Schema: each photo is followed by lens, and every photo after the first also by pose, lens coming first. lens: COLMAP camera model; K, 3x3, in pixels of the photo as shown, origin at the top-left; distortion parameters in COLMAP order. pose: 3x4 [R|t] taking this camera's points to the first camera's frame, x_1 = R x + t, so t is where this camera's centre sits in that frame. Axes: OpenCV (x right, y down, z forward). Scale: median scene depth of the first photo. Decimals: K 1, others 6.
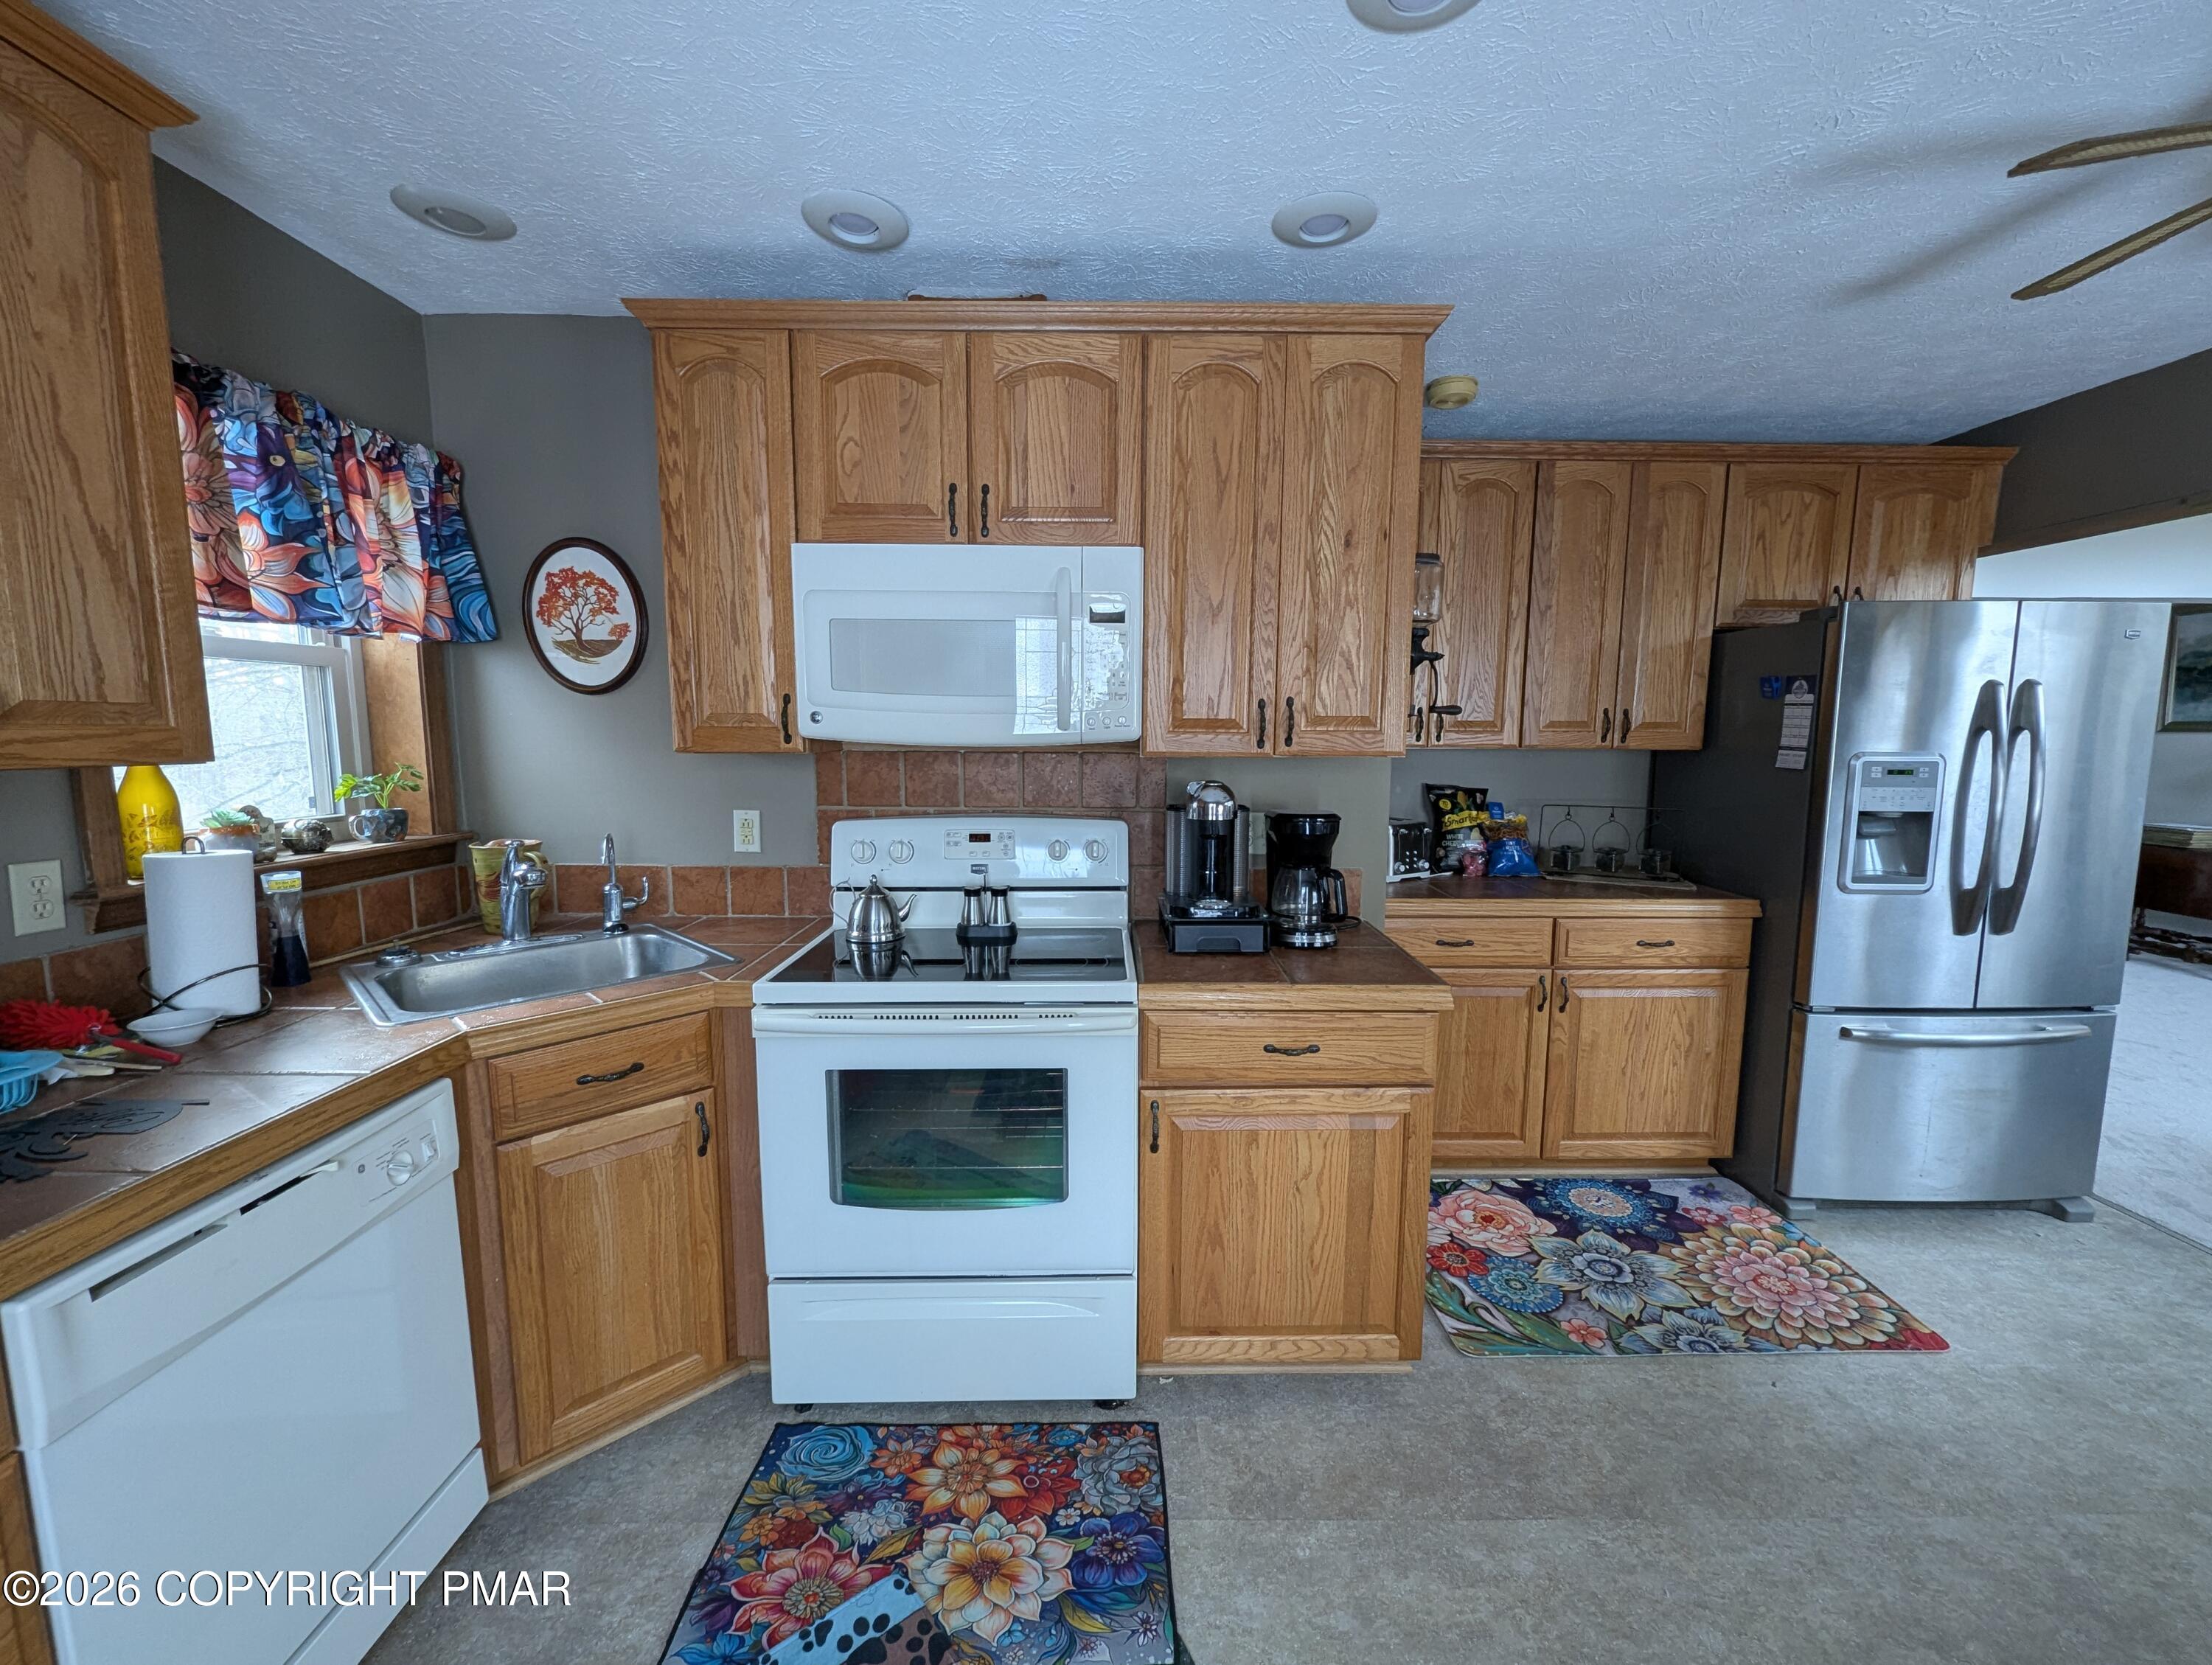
lens RADIAL K [[918.2, 0, 1112.5], [0, 918.2, 840.6], [0, 0, 1]] dist [-0.000640, -0.000590]
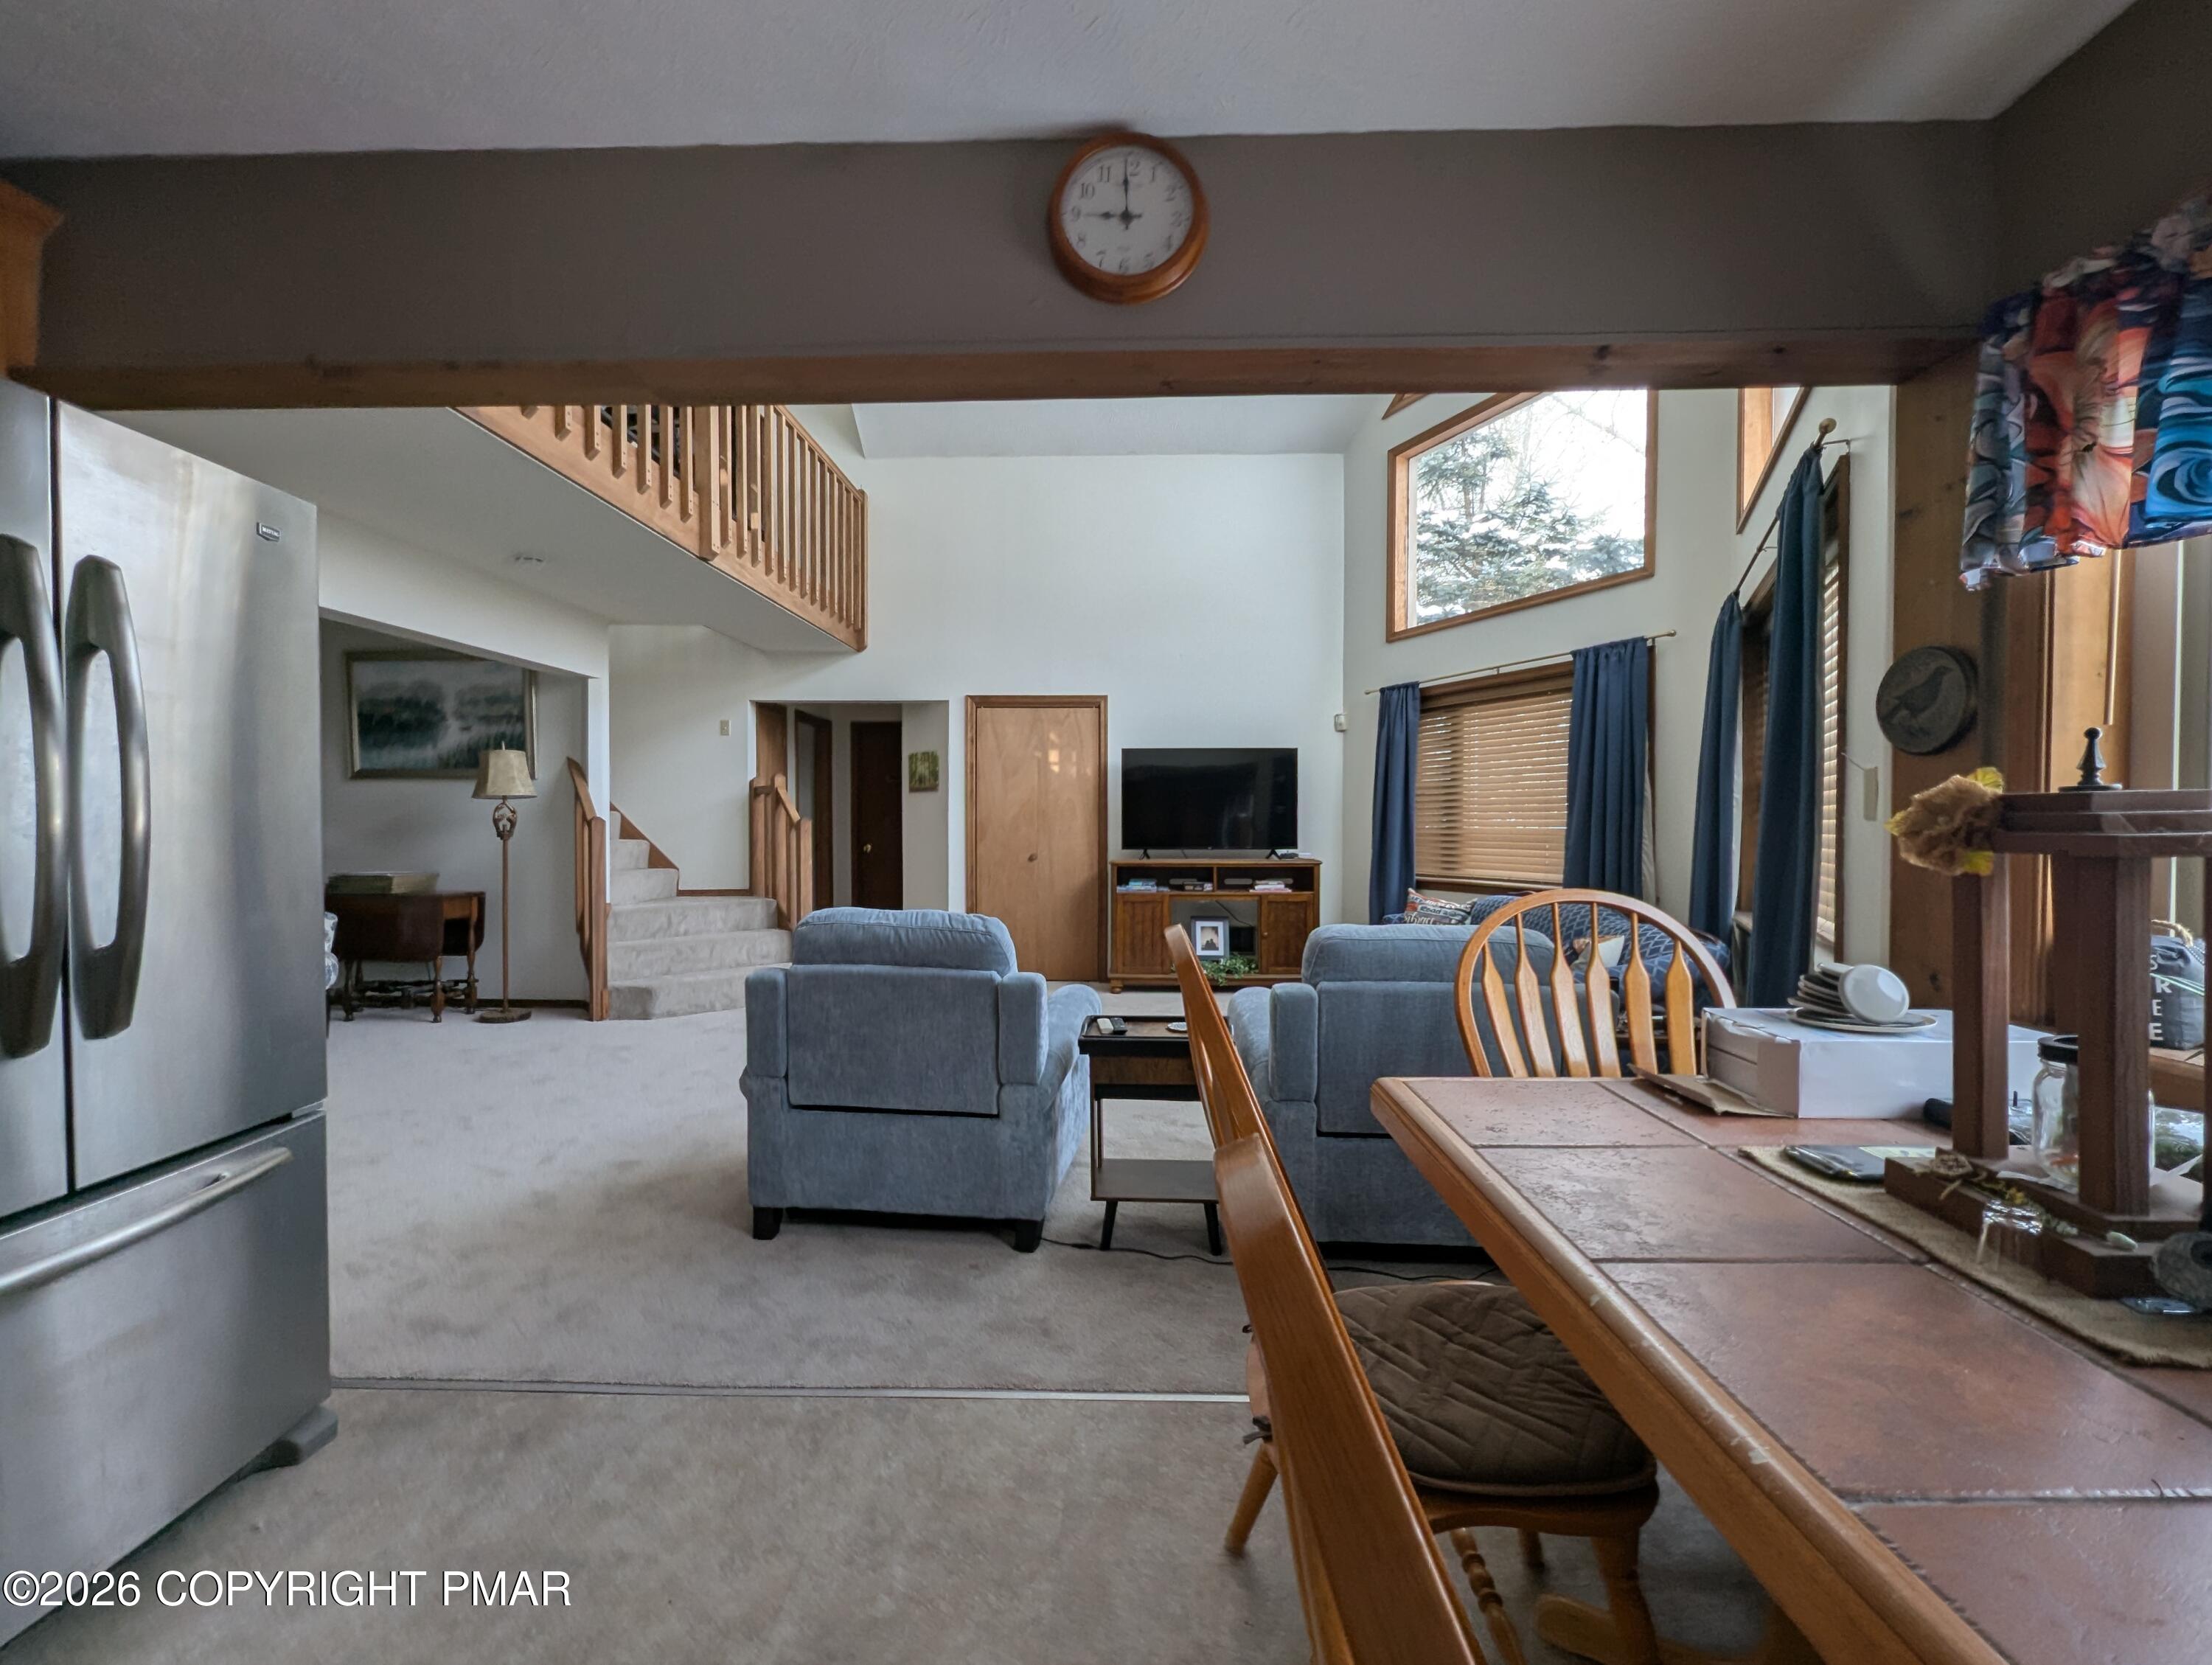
lens RADIAL K [[918.2, 0, 1117.3], [0, 918.2, 838.7], [0, 0, 1]] dist [-0.000640, -0.000590]
pose [[0.033601, -0.021324, 0.999208, 0.505567], [0.115625, 0.993142, 0.017307, 0.051965], [-0.992724, 0.114952, 0.035837, 0.426868]]
